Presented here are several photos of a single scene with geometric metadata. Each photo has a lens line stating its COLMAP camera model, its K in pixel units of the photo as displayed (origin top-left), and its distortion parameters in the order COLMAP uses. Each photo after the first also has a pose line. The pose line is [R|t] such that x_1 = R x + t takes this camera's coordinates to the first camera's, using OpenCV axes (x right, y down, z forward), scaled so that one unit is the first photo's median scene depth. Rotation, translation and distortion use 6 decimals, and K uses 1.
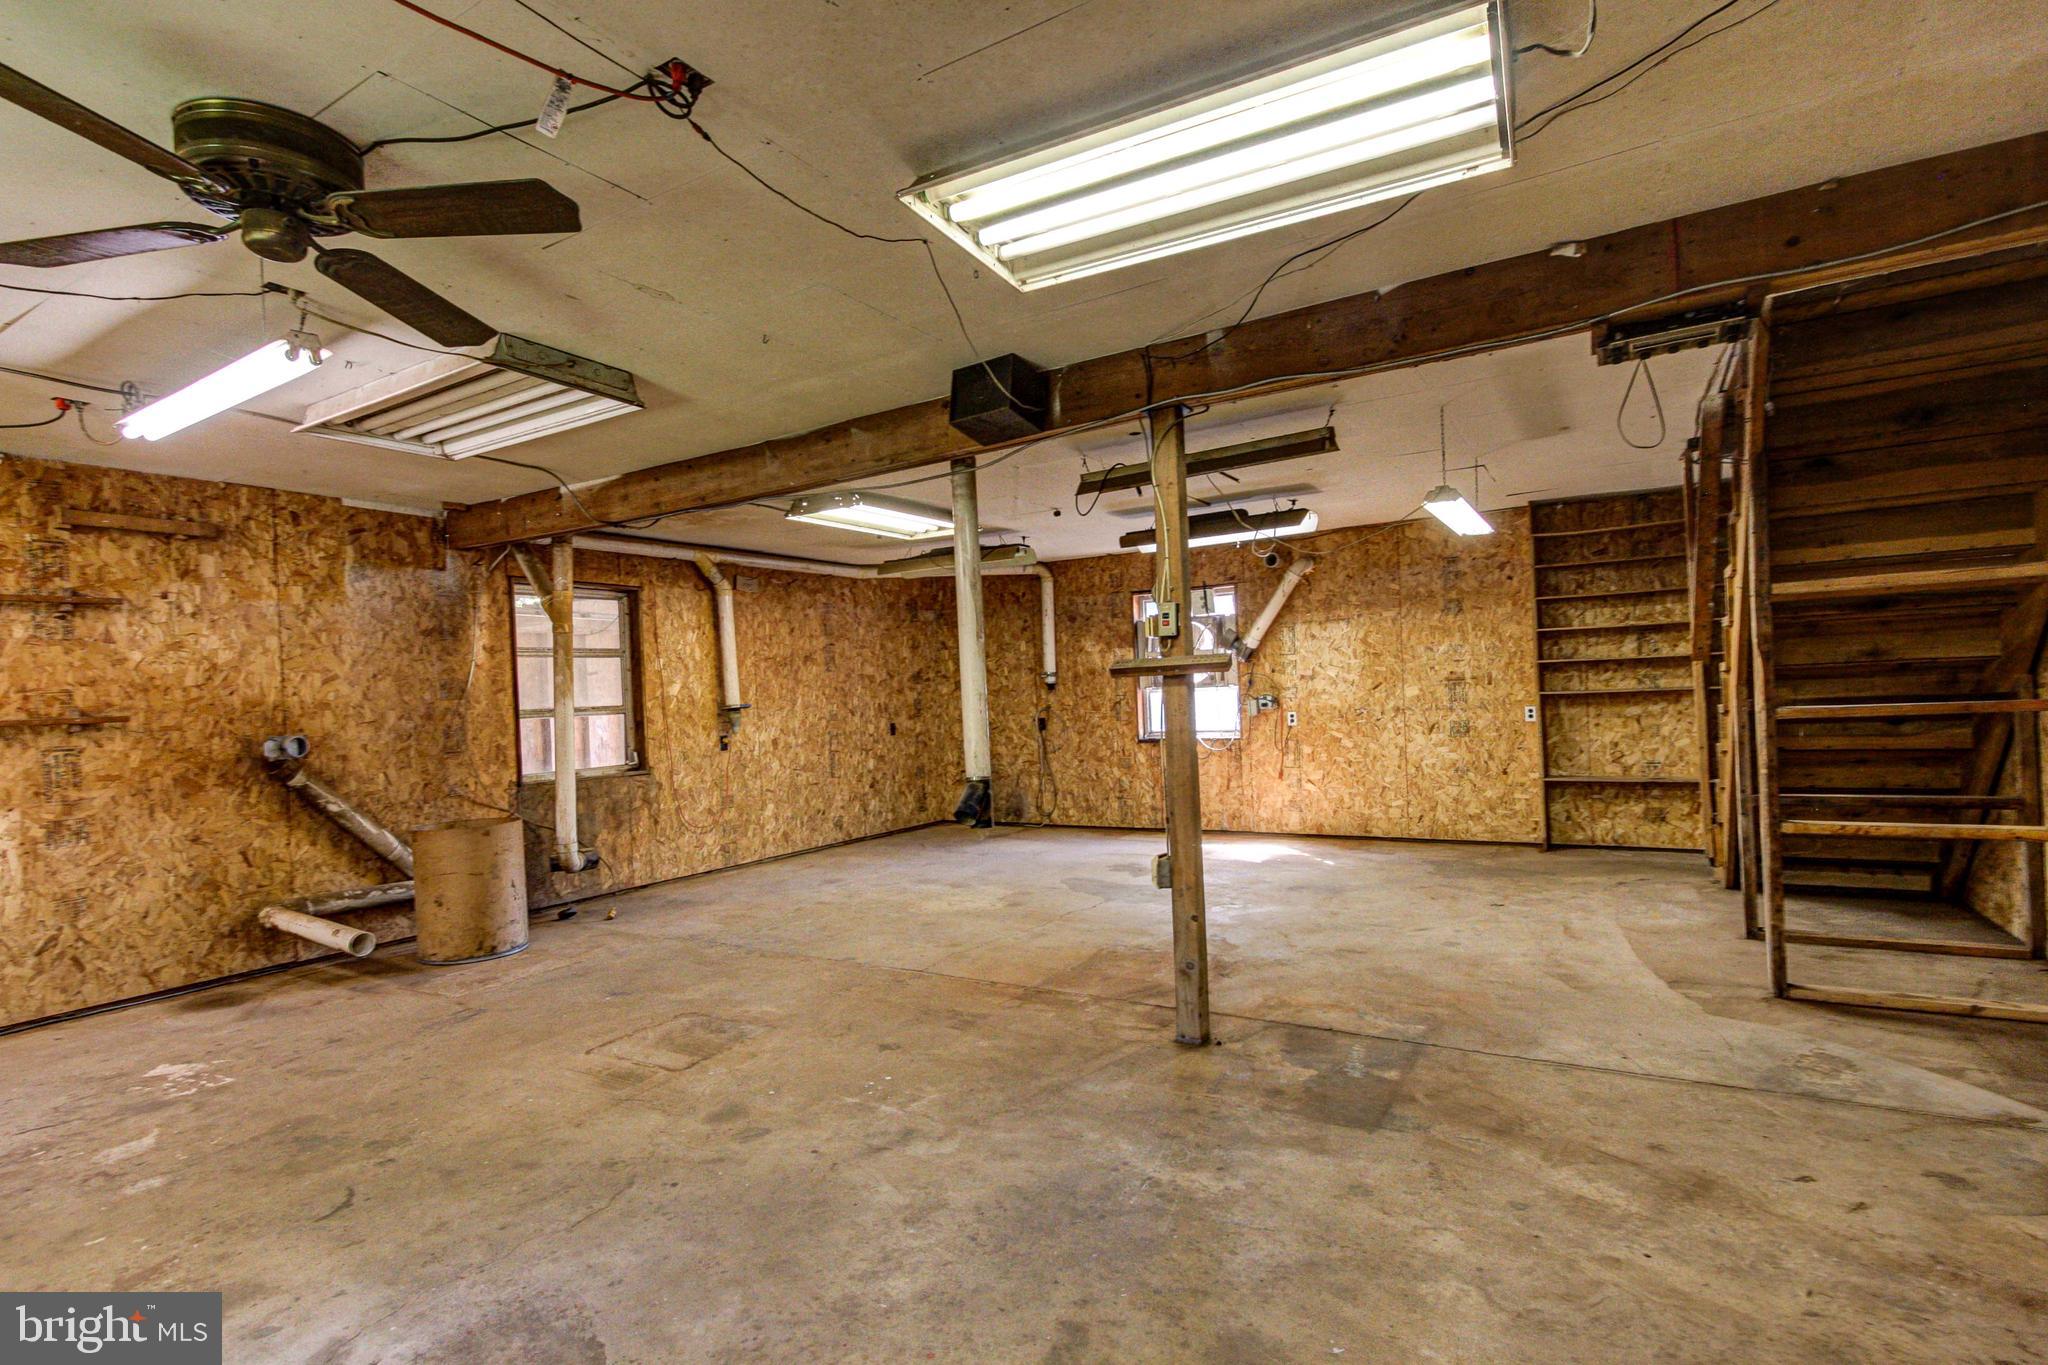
lens RADIAL K [[1002.5, 0, 1015.8], [0, 1002.5, 682.9], [0, 0, 1]] dist [-0.001043, 0.000914]
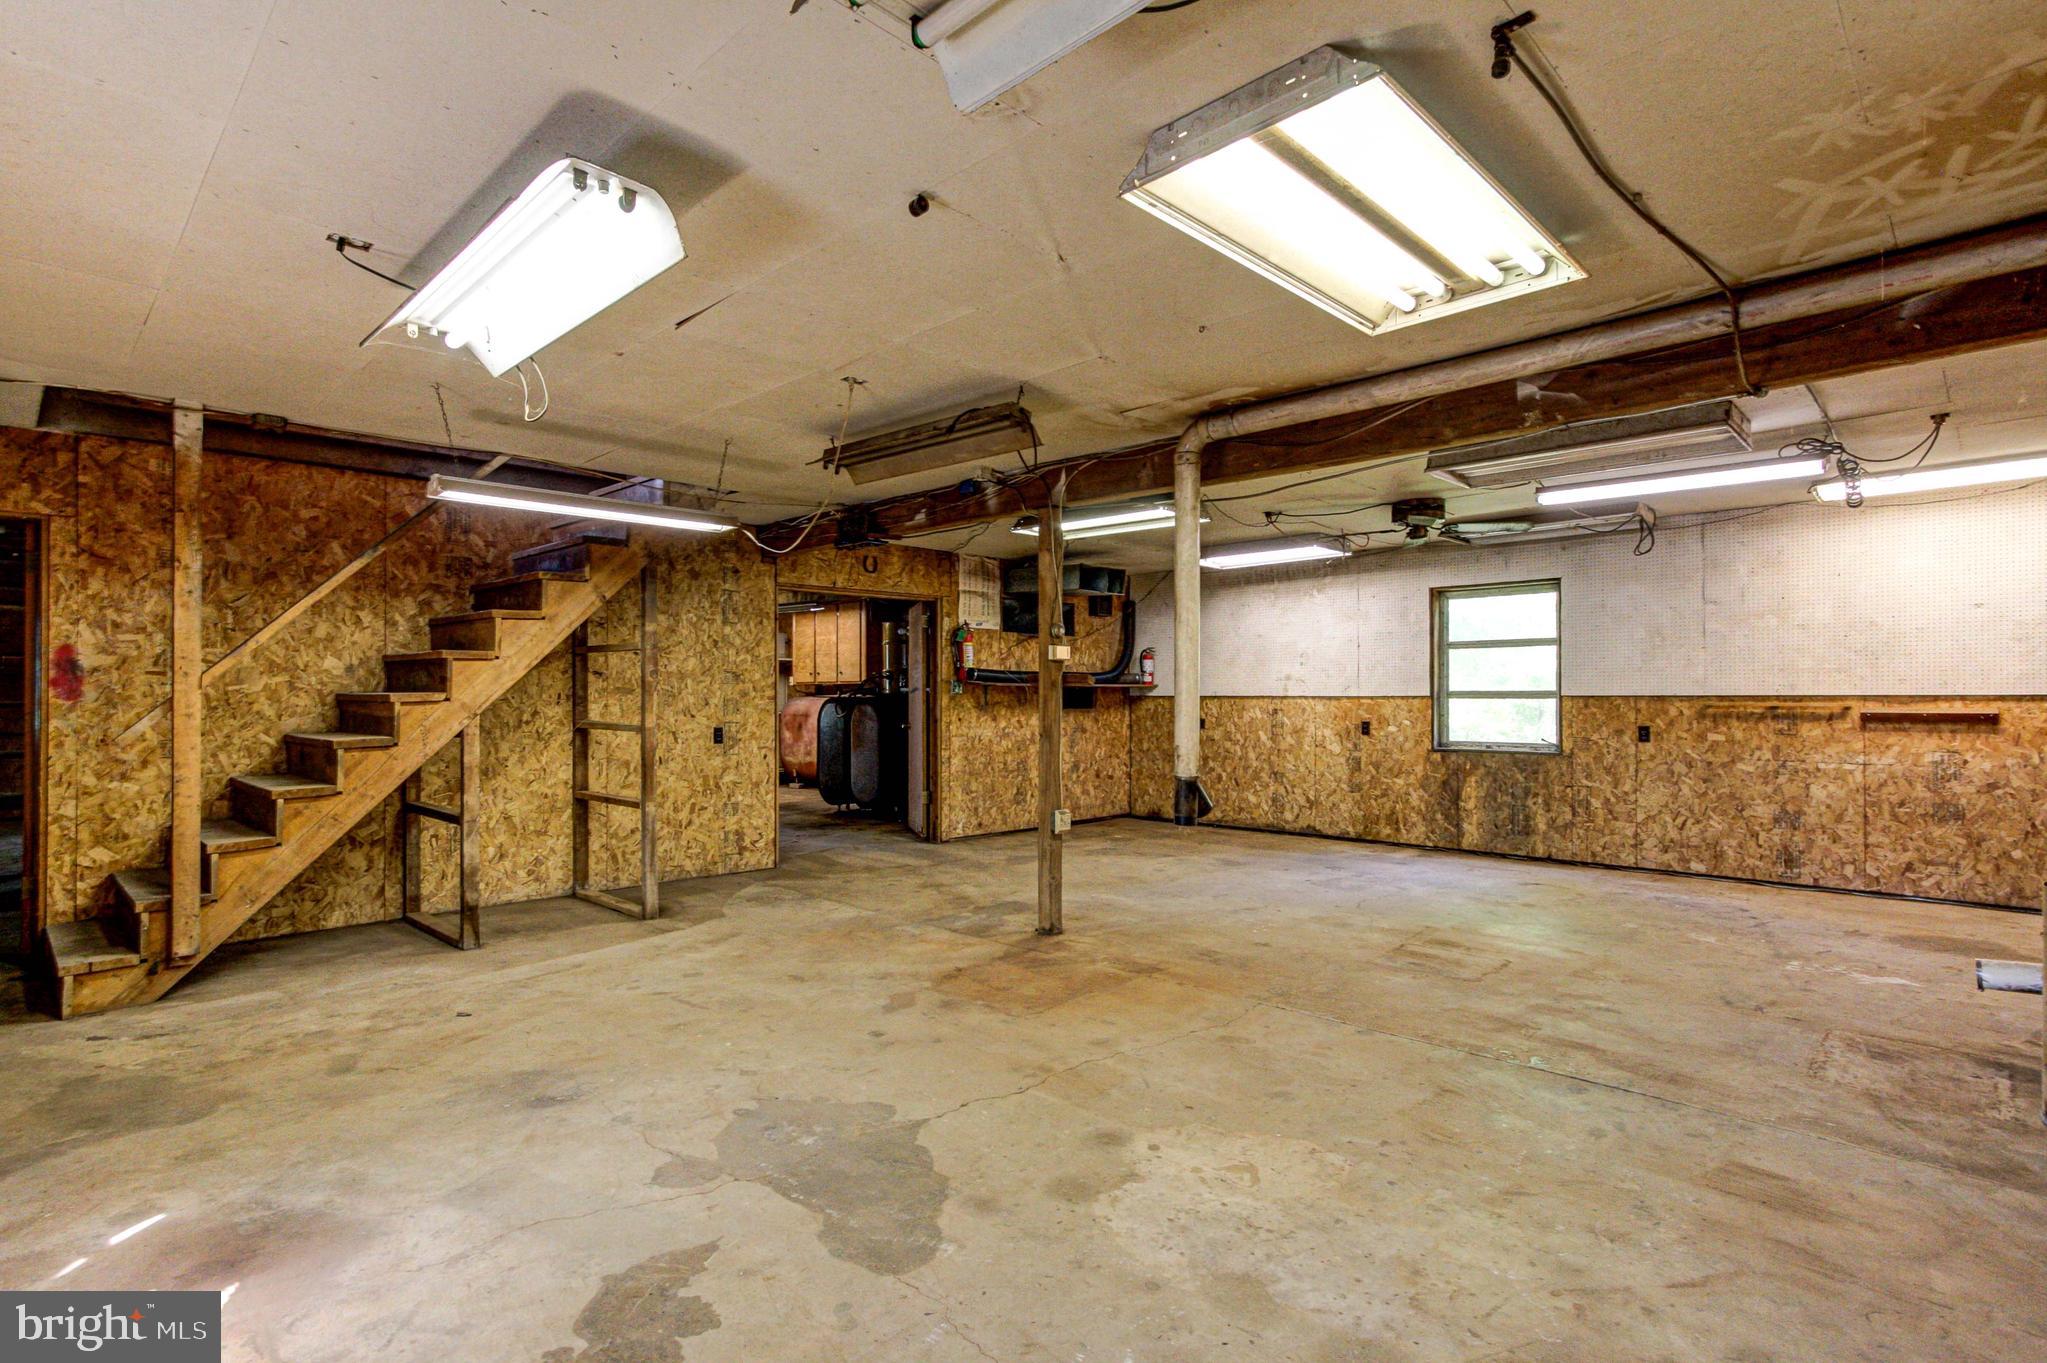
lens RADIAL K [[1006.7, 0, 1023.5], [0, 1006.7, 681.5], [0, 0, 1]] dist [-0.000177, 0.000463]
pose [[-0.974752, 0.046260, 0.218448, -0.091358], [0.039818, 0.998635, -0.033803, 0.024653], [-0.219713, -0.024251, -0.975263, 1.781331]]
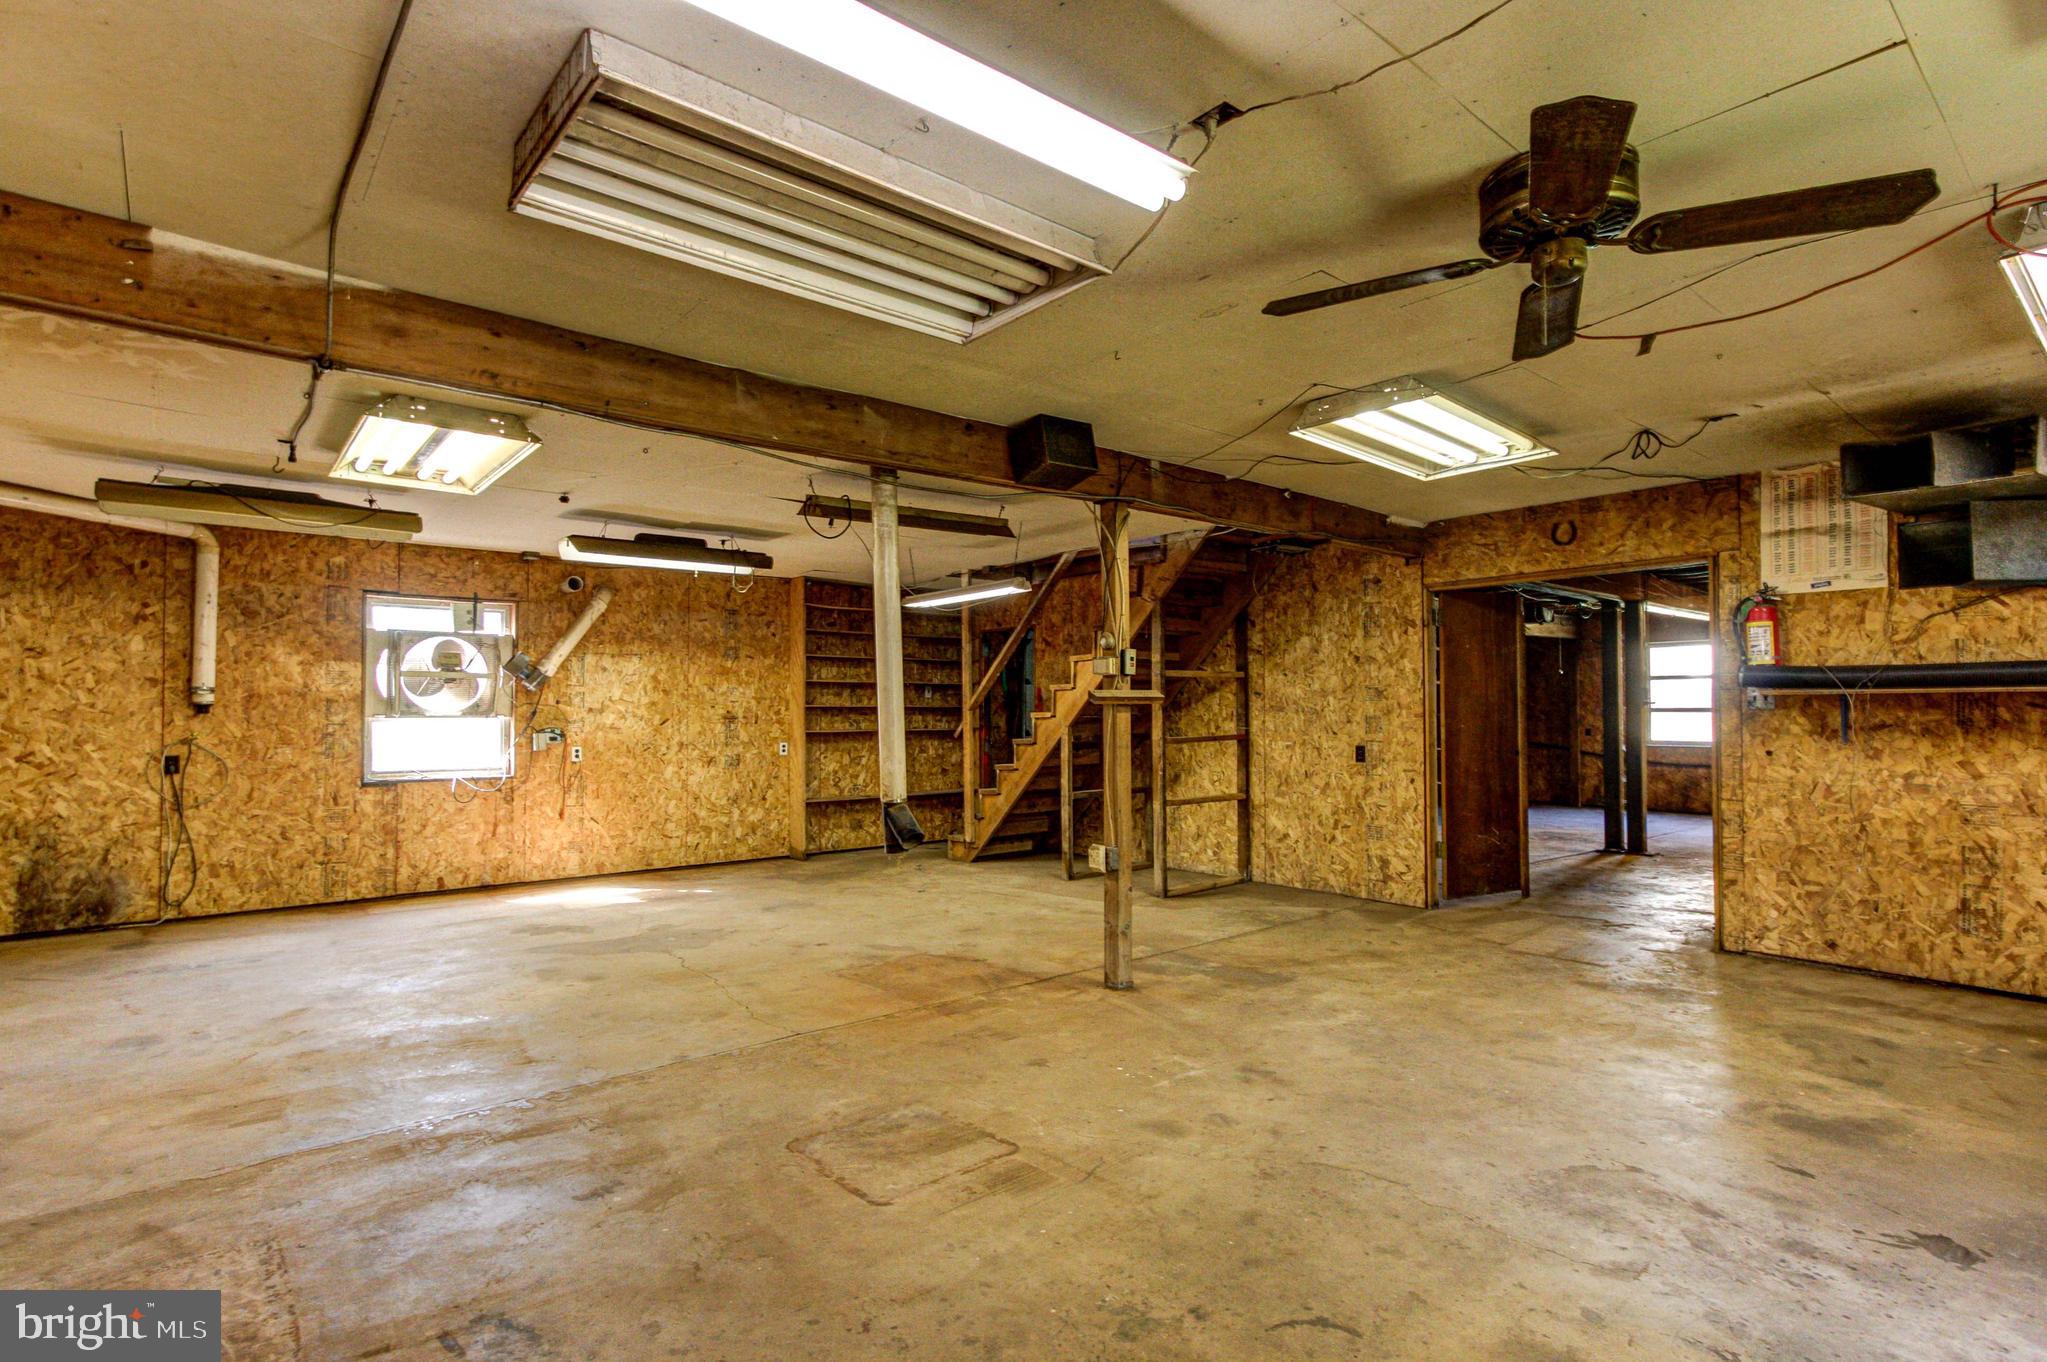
lens RADIAL K [[1002.0, 0, 1015.3], [0, 1002.0, 681.4], [0, 0, 1]] dist [-0.001043, 0.000914]
pose [[0.317536, 0.070037, 0.945656, -0.806476], [-0.019593, 0.997540, -0.067300, 0.037814], [-0.948044, 0.002842, 0.318127, 0.512940]]
